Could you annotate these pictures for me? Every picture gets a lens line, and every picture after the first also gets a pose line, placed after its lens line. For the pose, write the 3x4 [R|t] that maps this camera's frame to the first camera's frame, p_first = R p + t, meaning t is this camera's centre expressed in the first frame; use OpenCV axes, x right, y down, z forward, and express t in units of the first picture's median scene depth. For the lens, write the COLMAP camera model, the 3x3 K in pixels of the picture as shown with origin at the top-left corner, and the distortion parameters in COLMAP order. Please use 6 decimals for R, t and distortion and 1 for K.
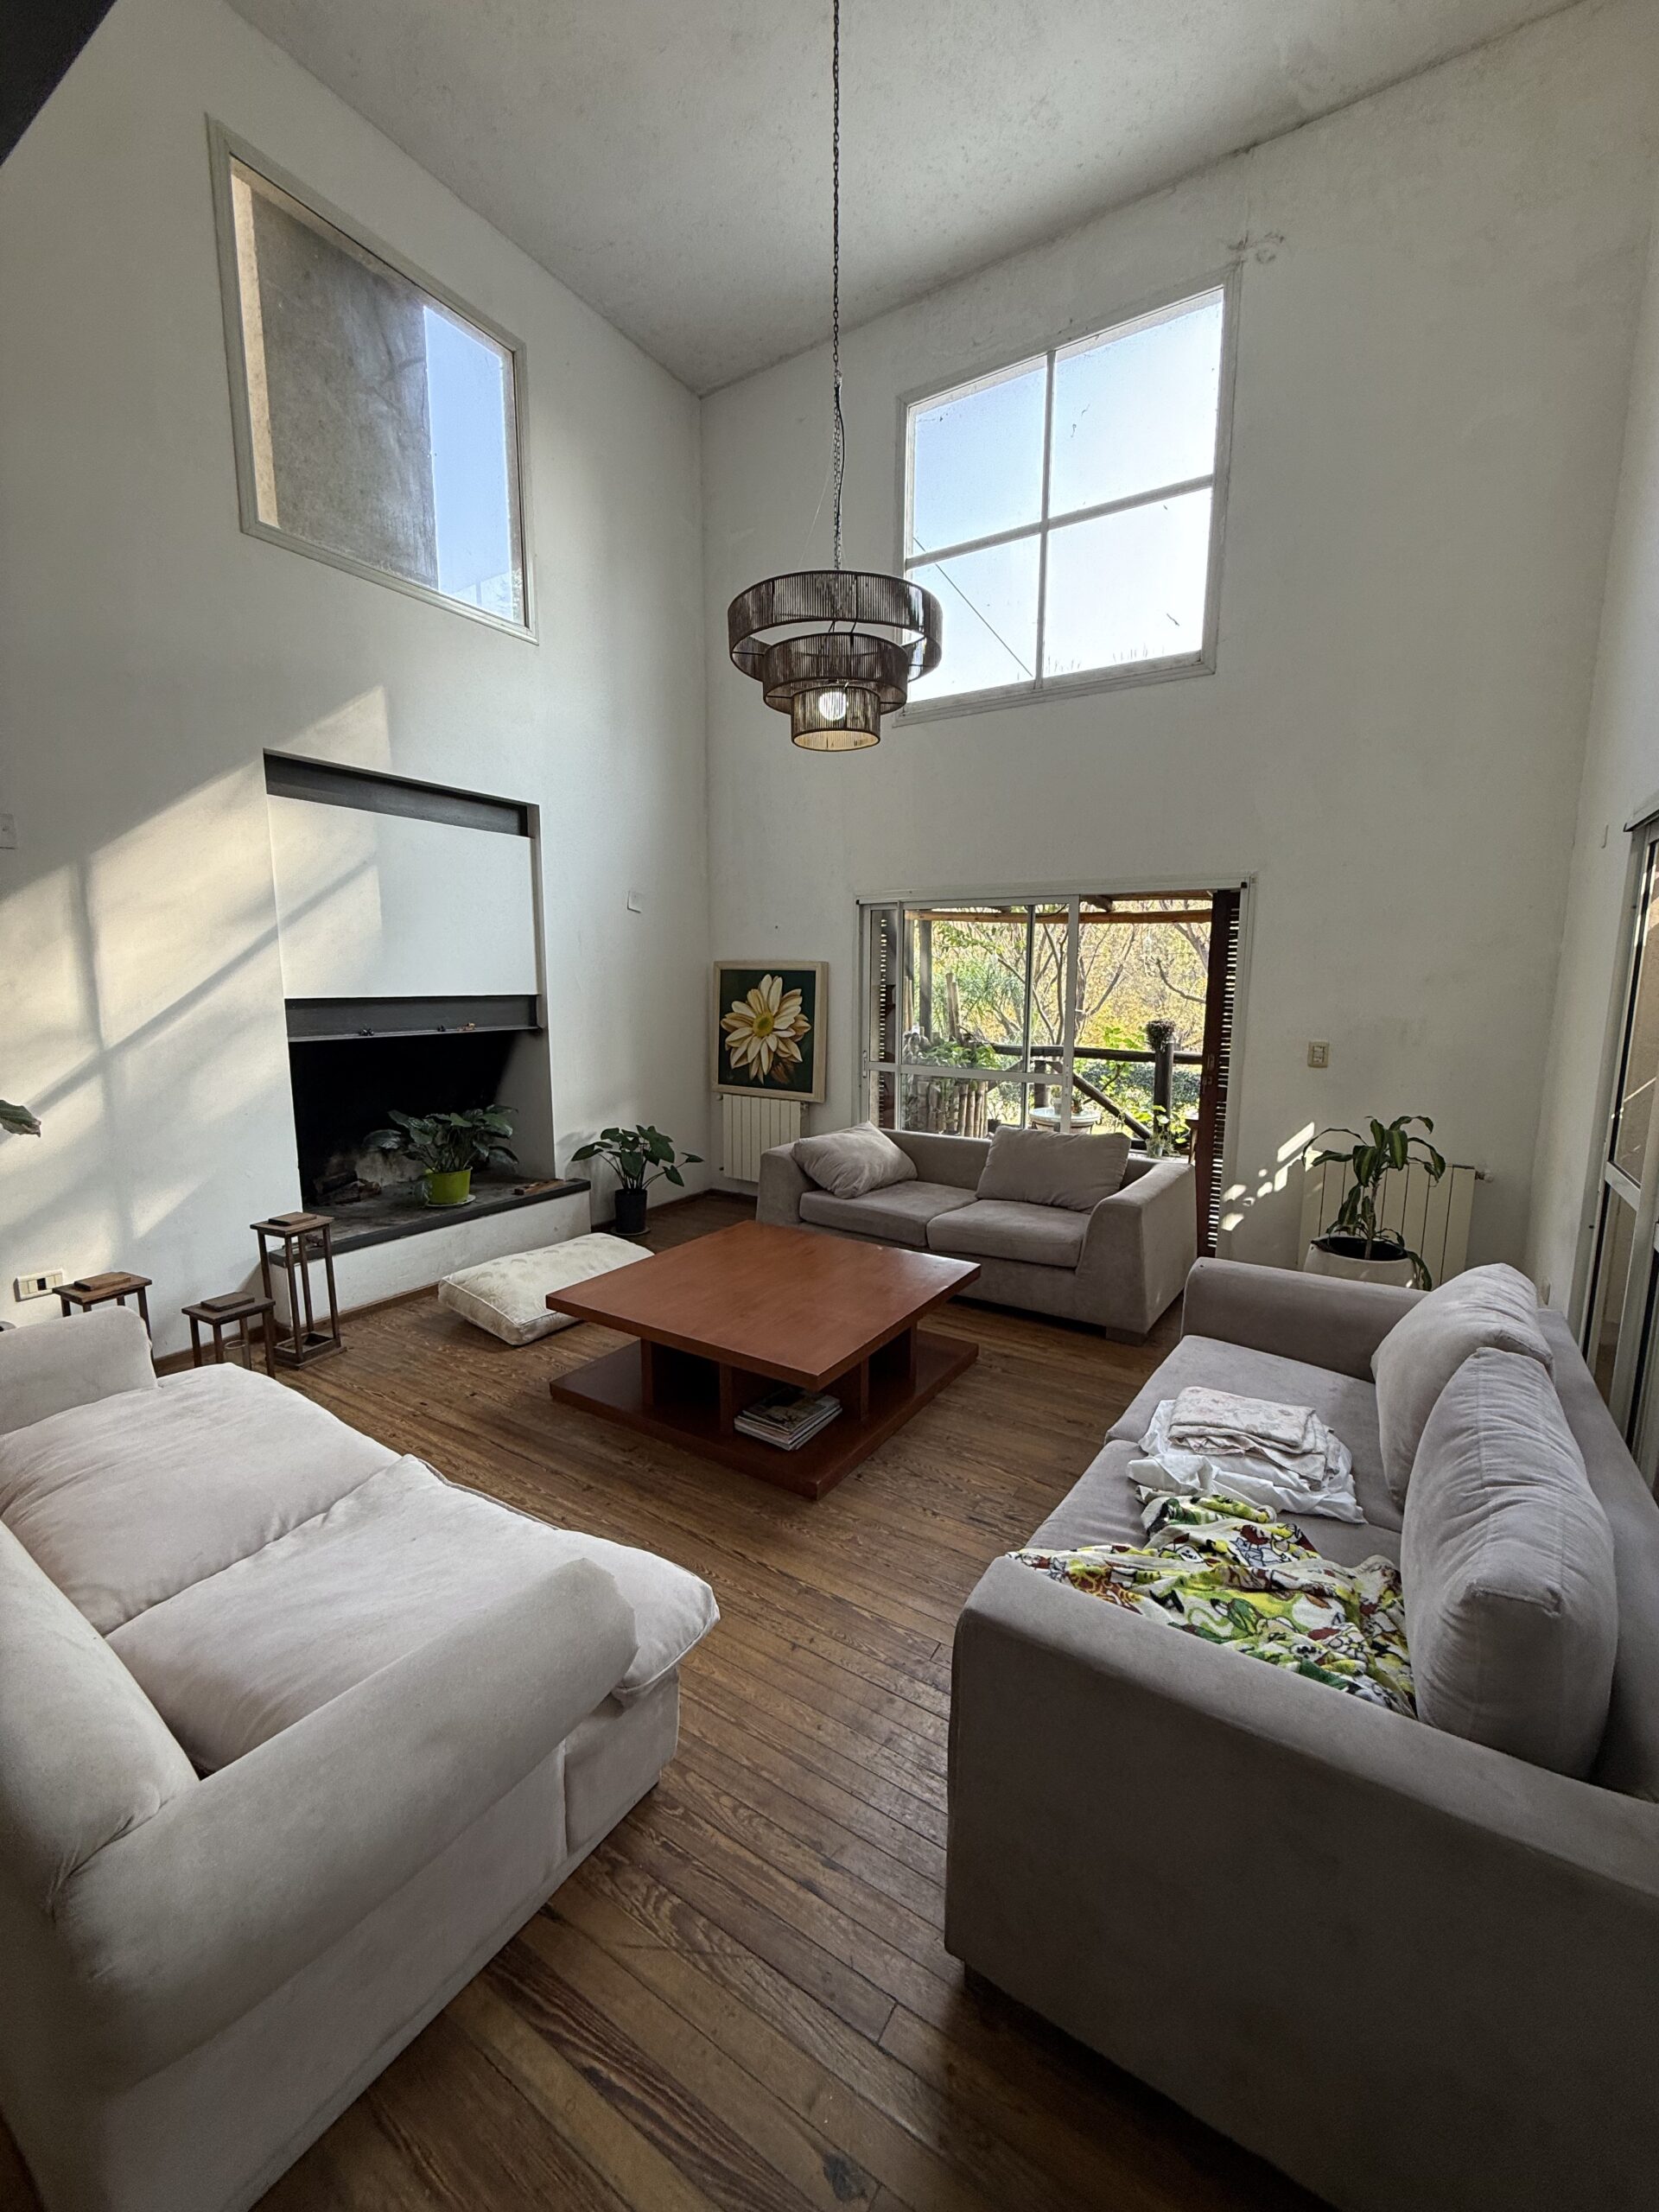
lens RADIAL K [[884.7, 0, 826.5], [0, 884.7, 1101.4], [0, 0, 1]] dist [0.000634, 0.000019]
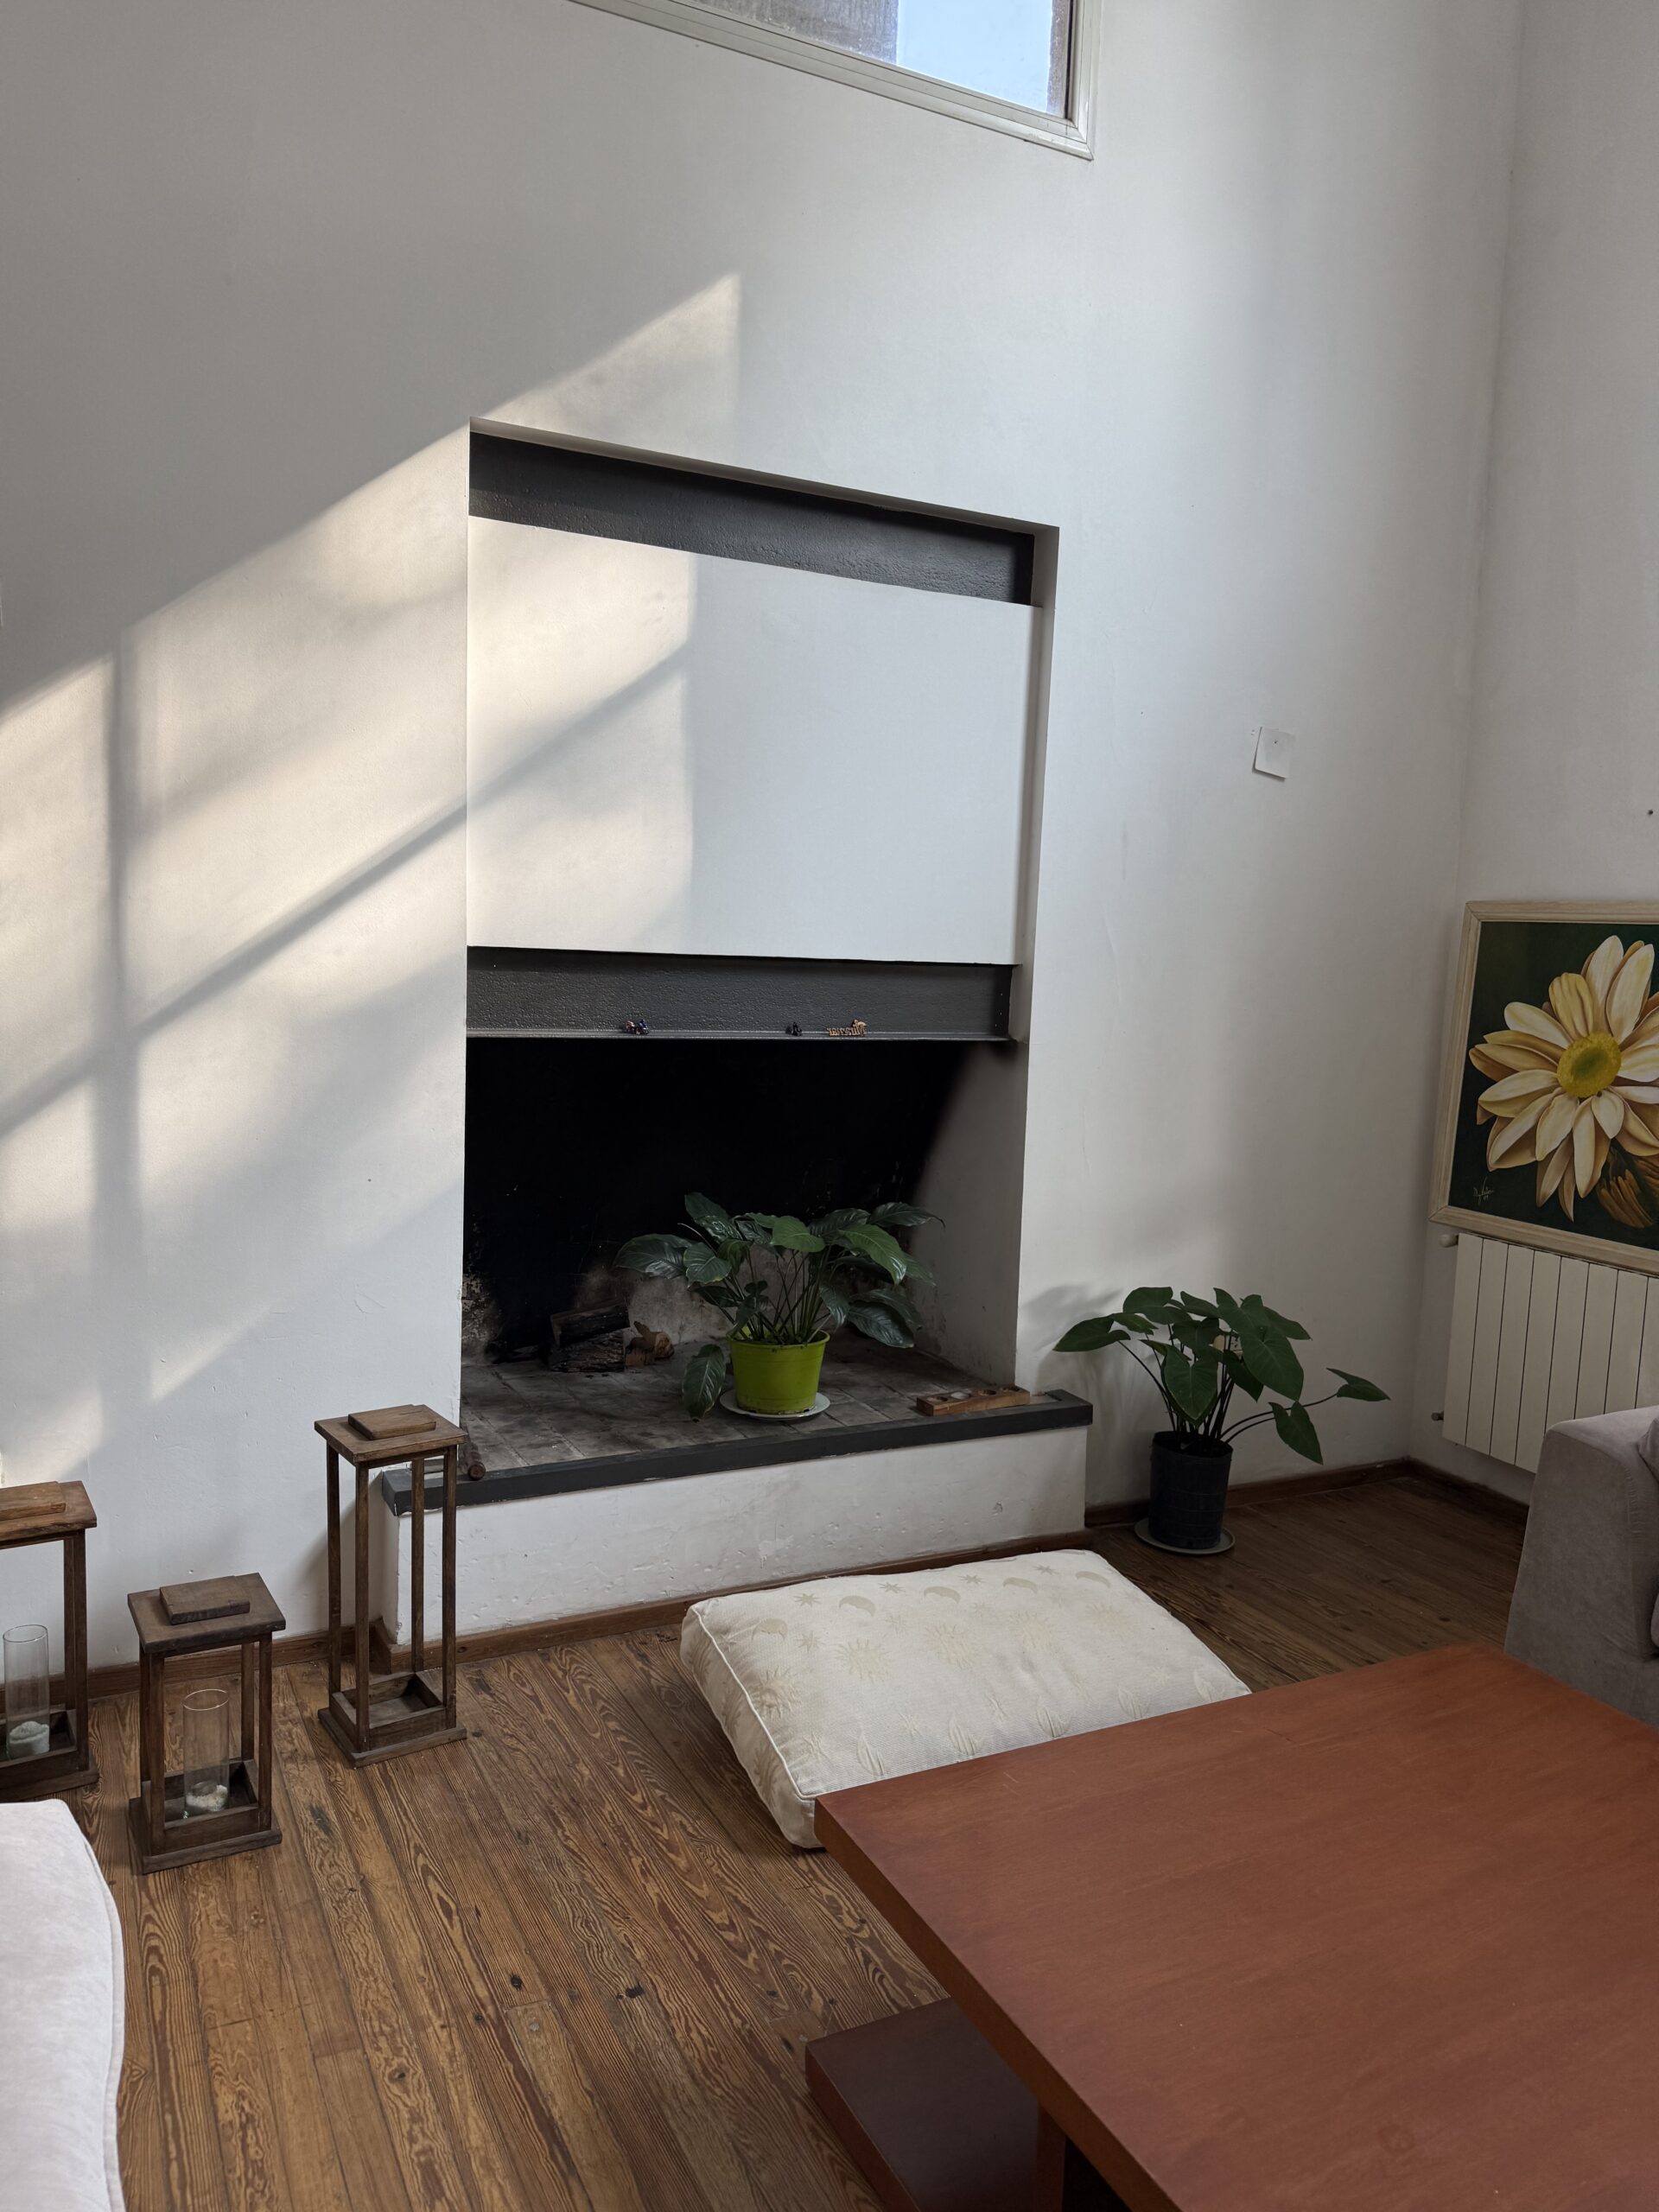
lens RADIAL K [[1555.9, 0, 820.5], [0, 1555.9, 1102.5], [0, 0, 1]] dist [0.174144, -0.322053]
pose [[0.863194, 0.080385, -0.498432, -0.015913], [-0.104313, 0.994338, -0.020288, -0.026458], [0.493979, 0.069505, 0.866692, 0.282818]]
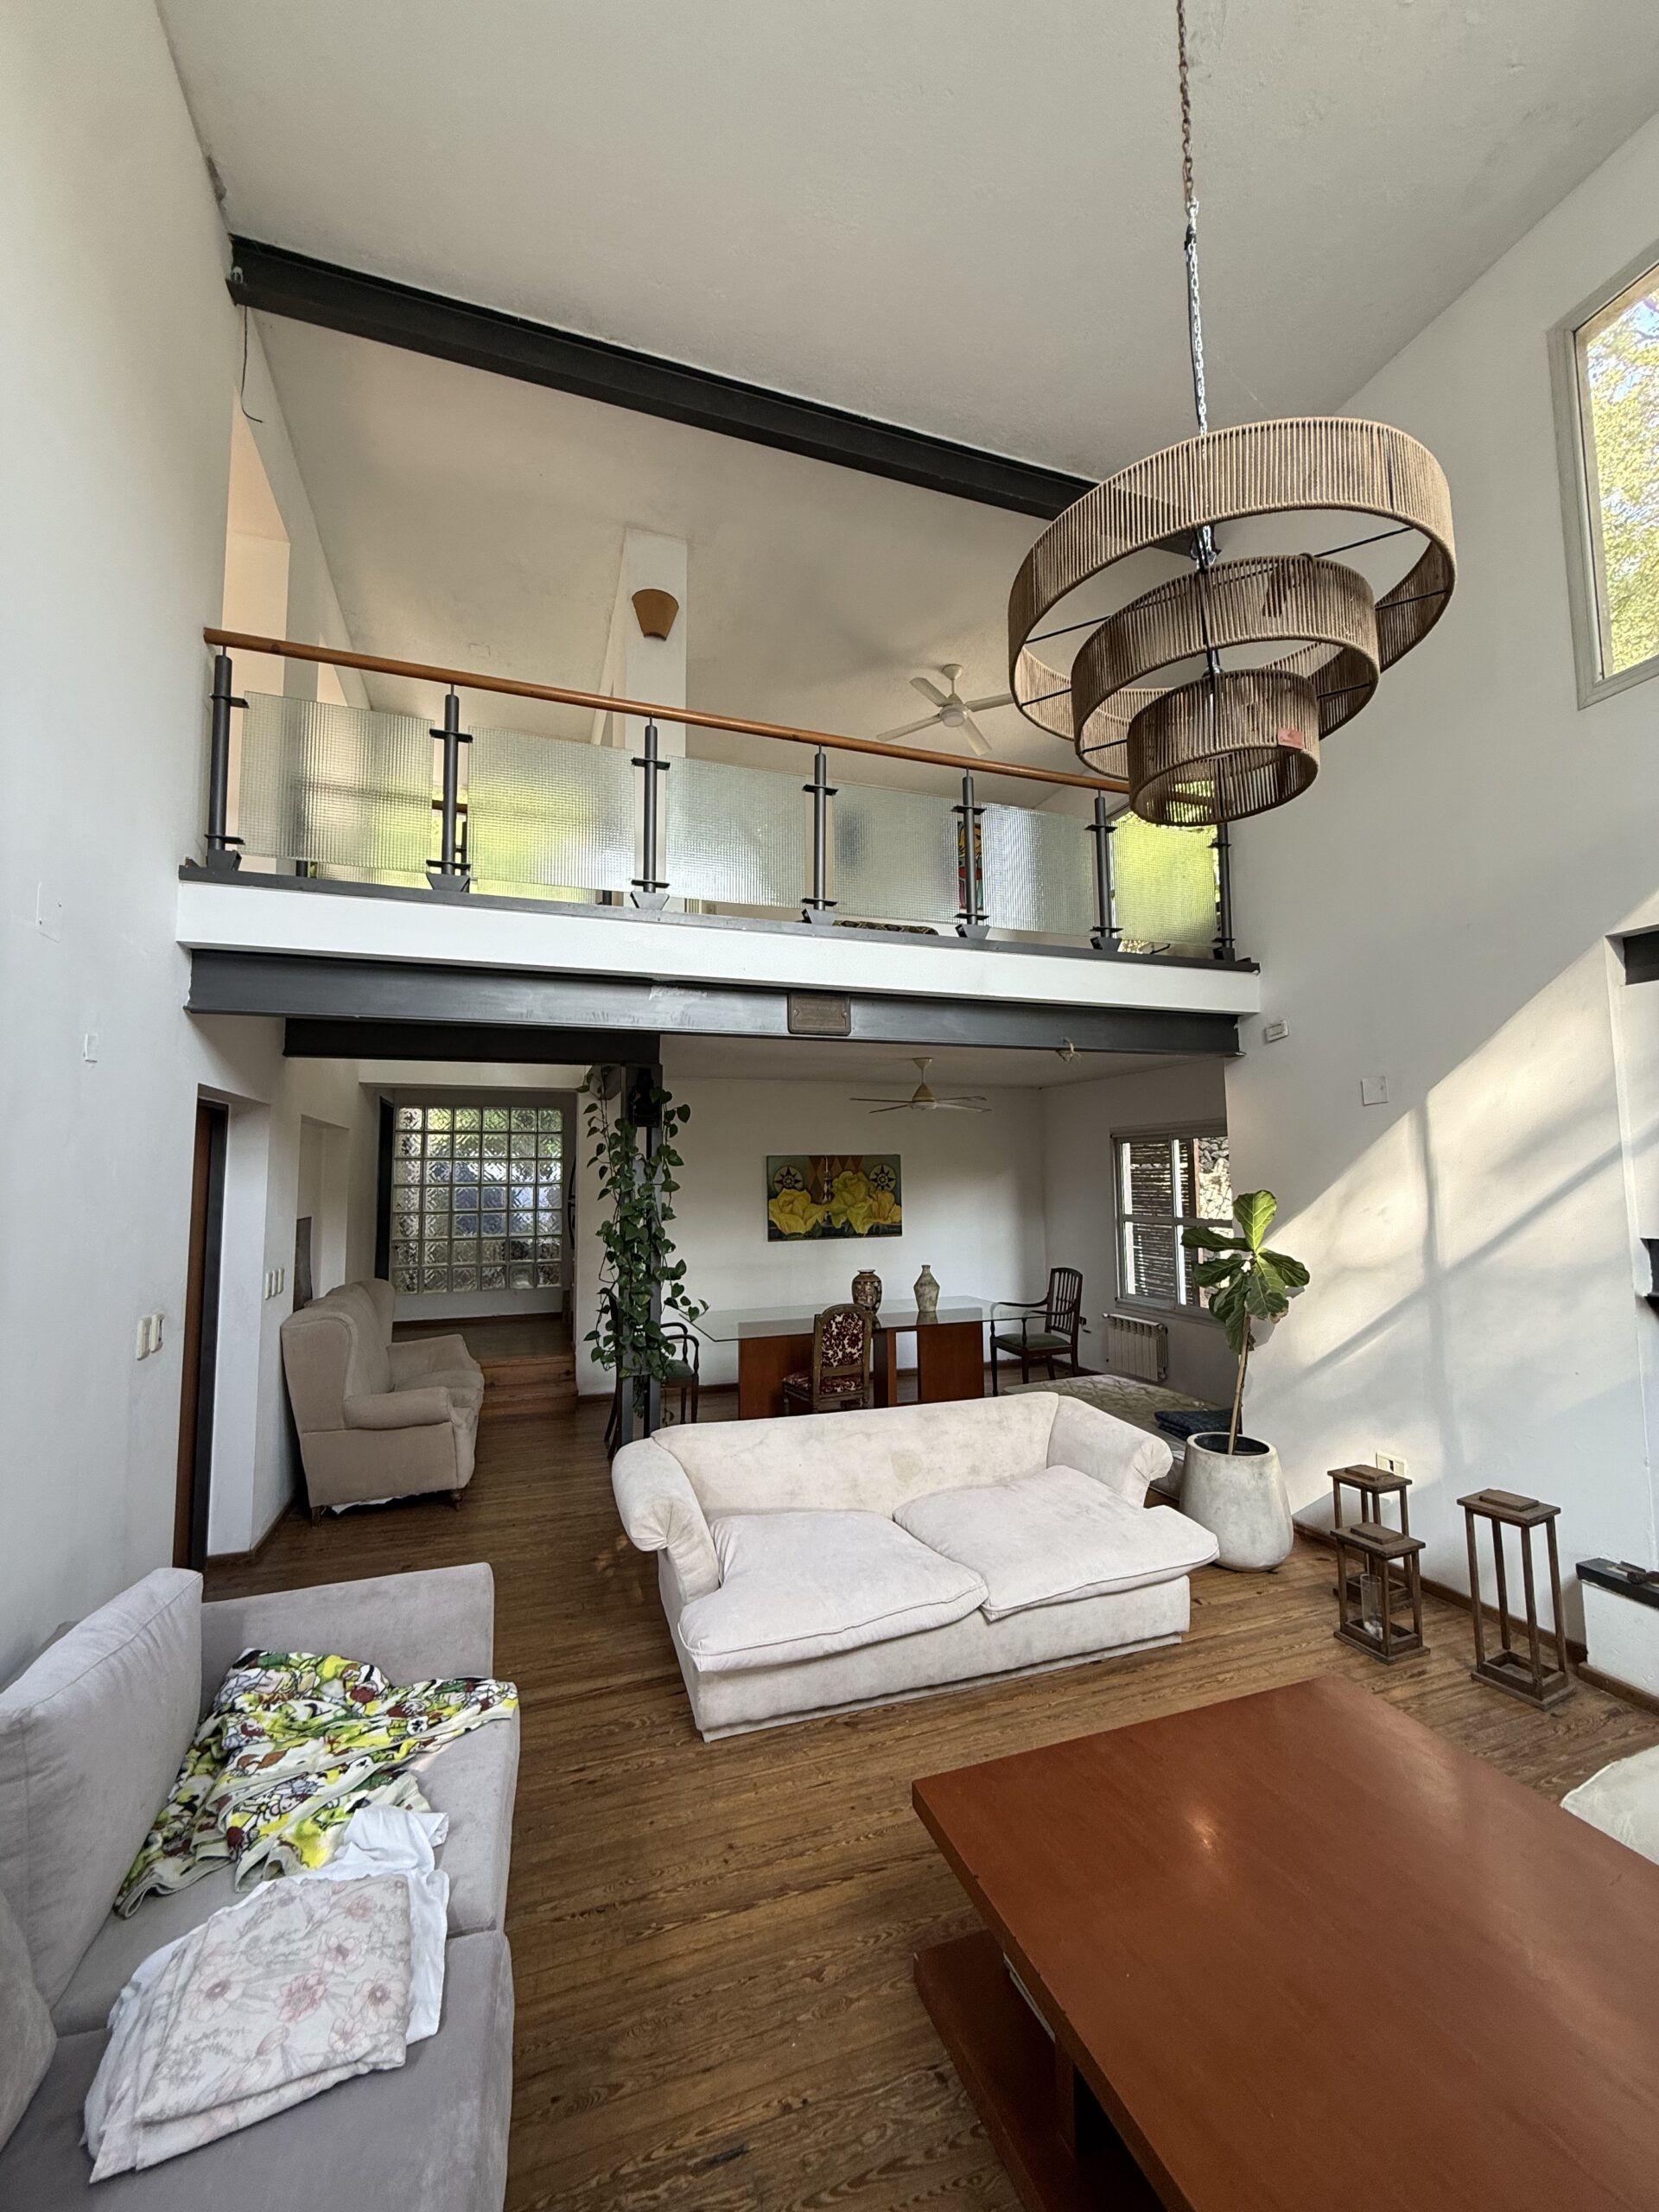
lens RADIAL K [[884.7, 0, 826.5], [0, 884.7, 1101.4], [0, 0, 1]] dist [0.000634, 0.000019]
pose [[-0.616751, -0.067441, -0.784264, 0.343033], [-0.105156, 0.994452, -0.002821, -0.126207], [0.780103, 0.080730, -0.620421, 0.725113]]
